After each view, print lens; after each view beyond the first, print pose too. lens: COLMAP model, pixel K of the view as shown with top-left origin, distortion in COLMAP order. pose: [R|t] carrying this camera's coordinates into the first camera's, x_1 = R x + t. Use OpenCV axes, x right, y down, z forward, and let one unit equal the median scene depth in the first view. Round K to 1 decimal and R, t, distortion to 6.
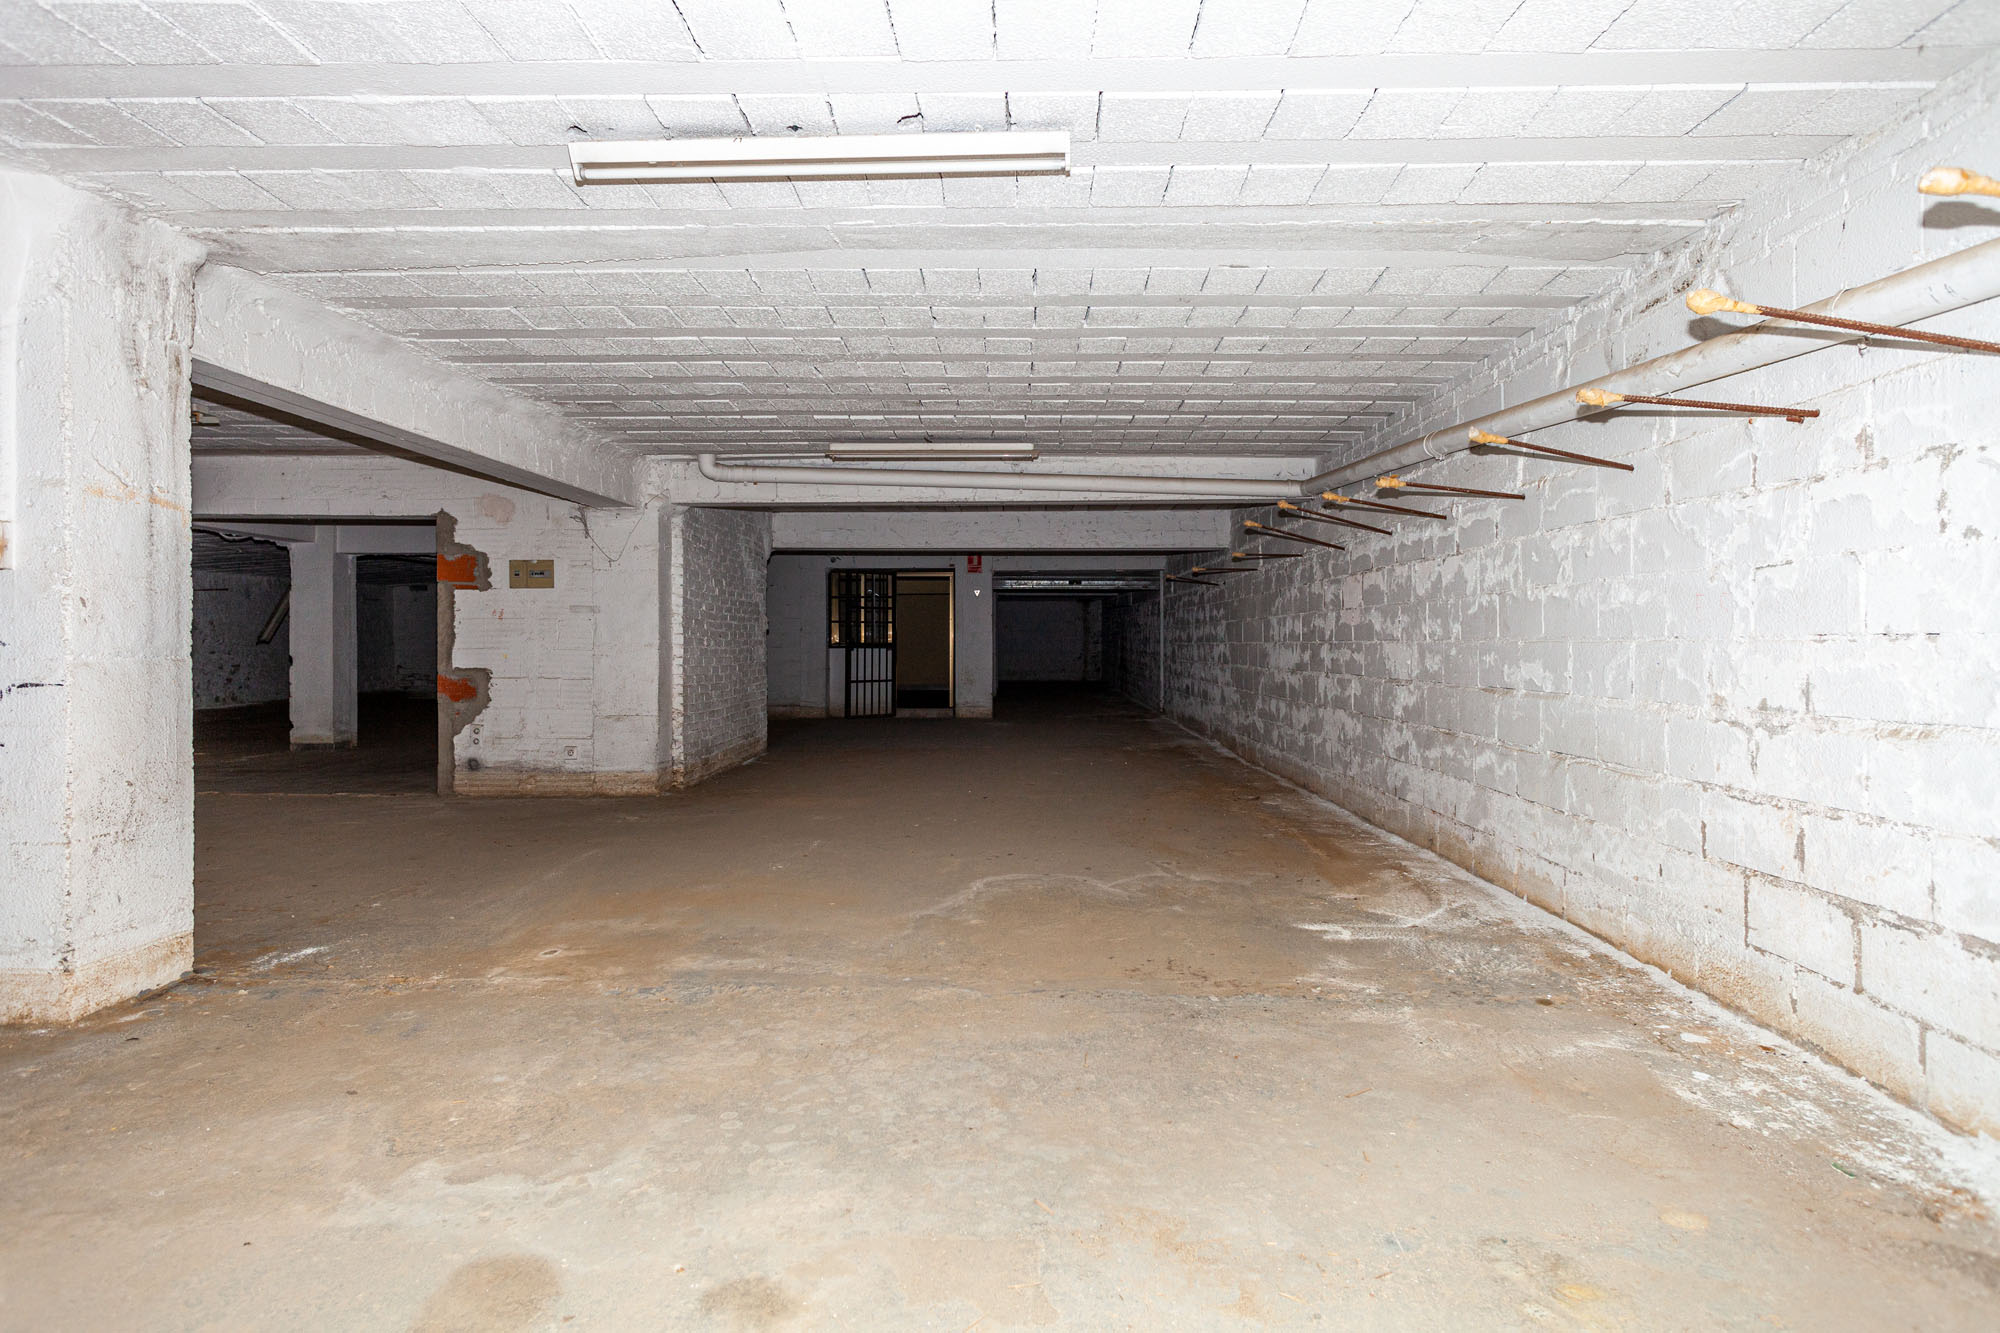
lens RADIAL K [[1139.8, 0, 1027.3], [0, 1139.8, 651.7], [0, 0, 1]] dist [0.015939, -0.002487]
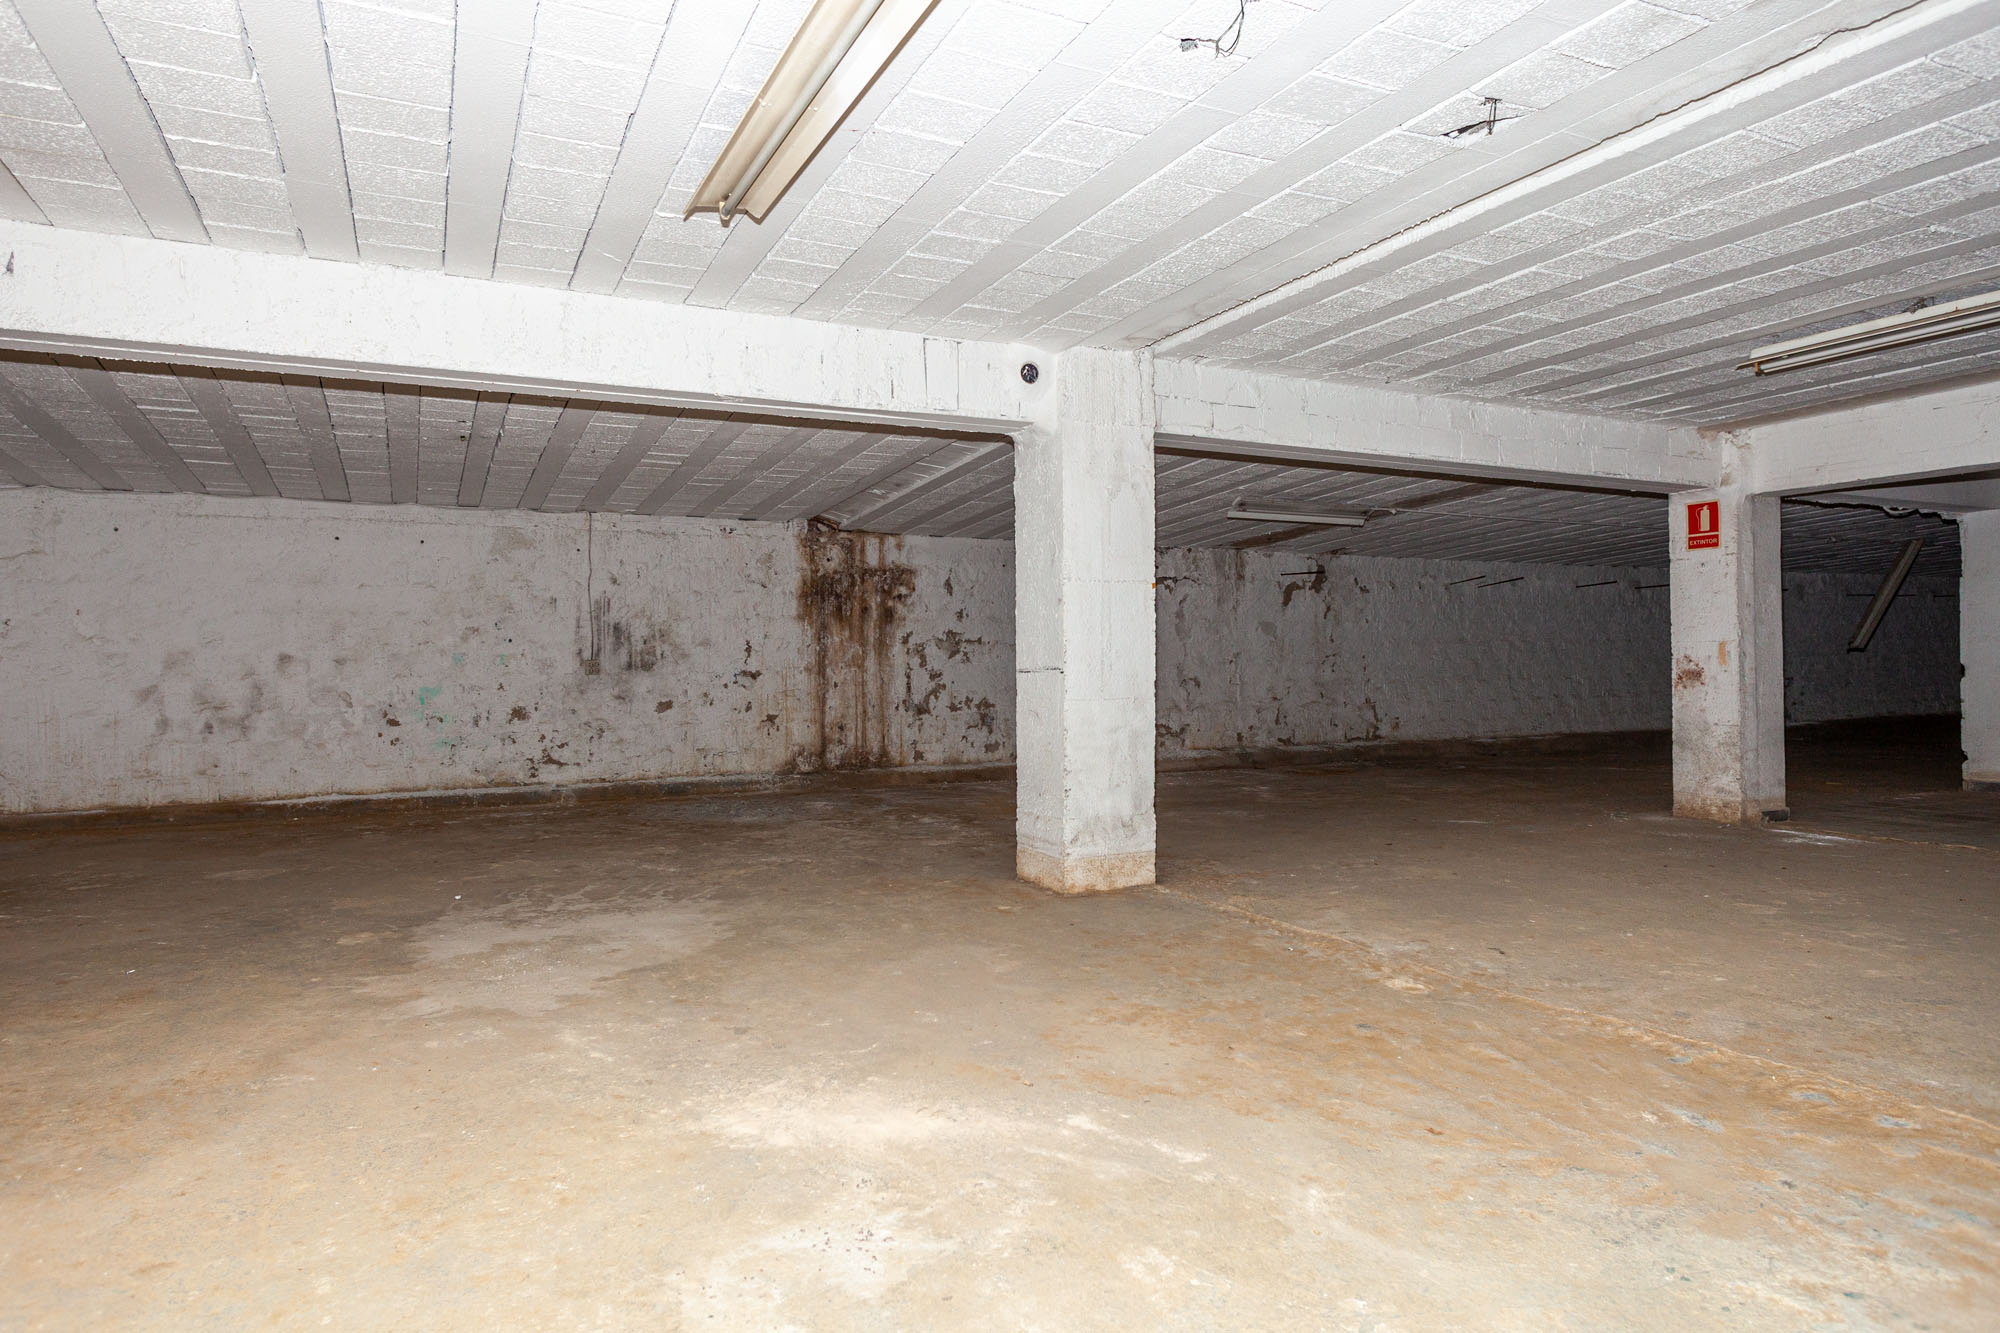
lens RADIAL K [[1139.8, 0, 996.0], [0, 1139.8, 659.9], [0, 0, 1]] dist [0.015939, -0.002487]
pose [[0.451271, -0.010780, -0.892322, -1.064261], [-0.000262, 0.999925, -0.012213, 0.045350], [0.892387, 0.005746, 0.451234, 0.391115]]
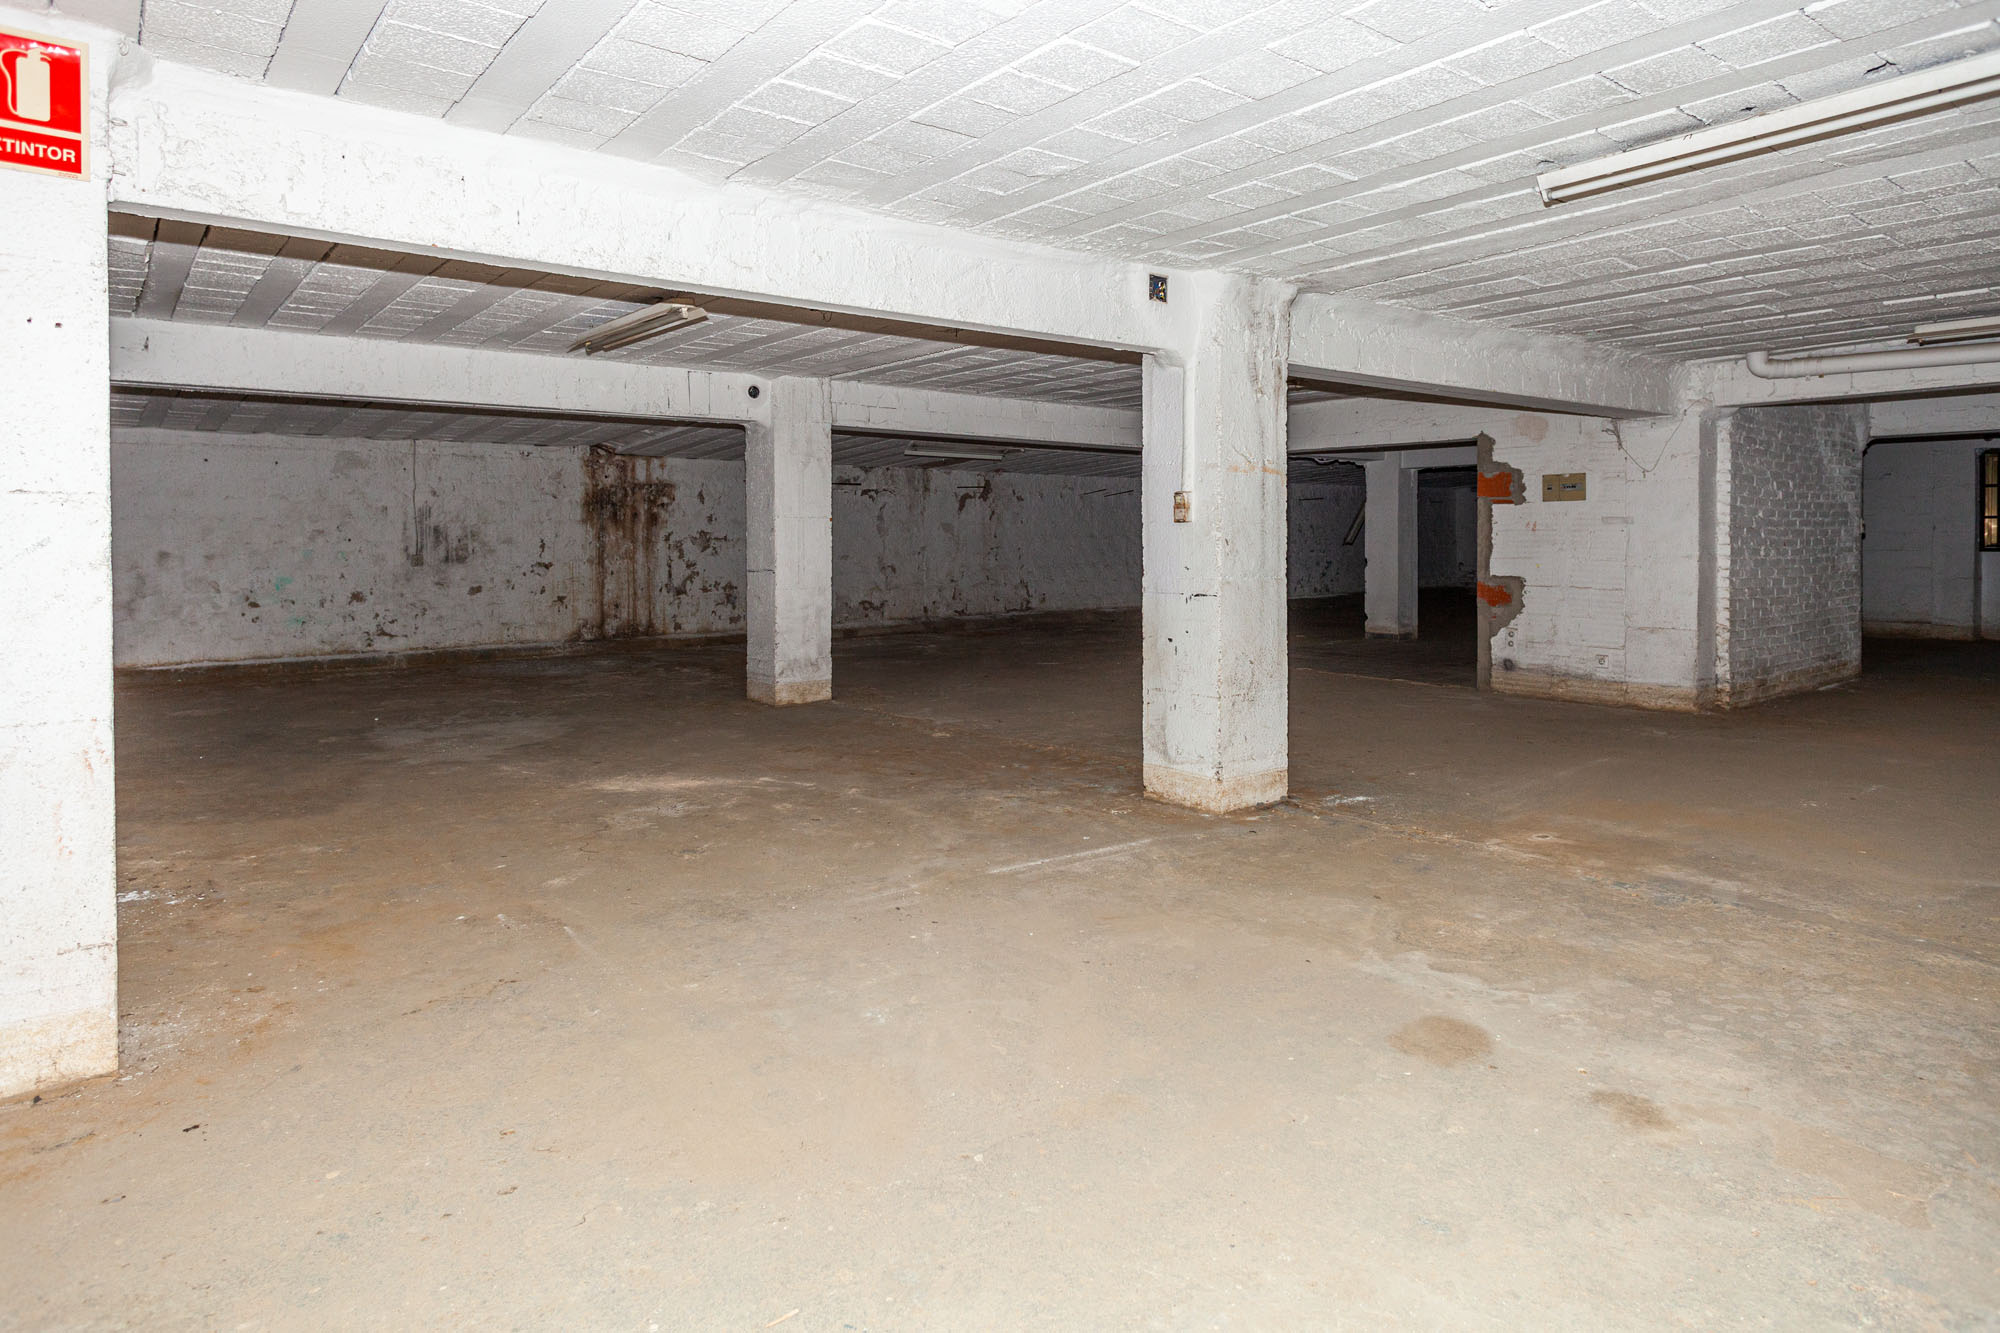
lens RADIAL K [[1139.8, 0, 965.6], [0, 1139.8, 549.2], [0, 0, 1]] dist [0.015939, -0.002487]
pose [[0.611331, 0.002495, -0.791371, 0.147920], [-0.001301, 0.999997, 0.002148, -0.031435], [0.791374, -0.000284, 0.611332, -0.178994]]
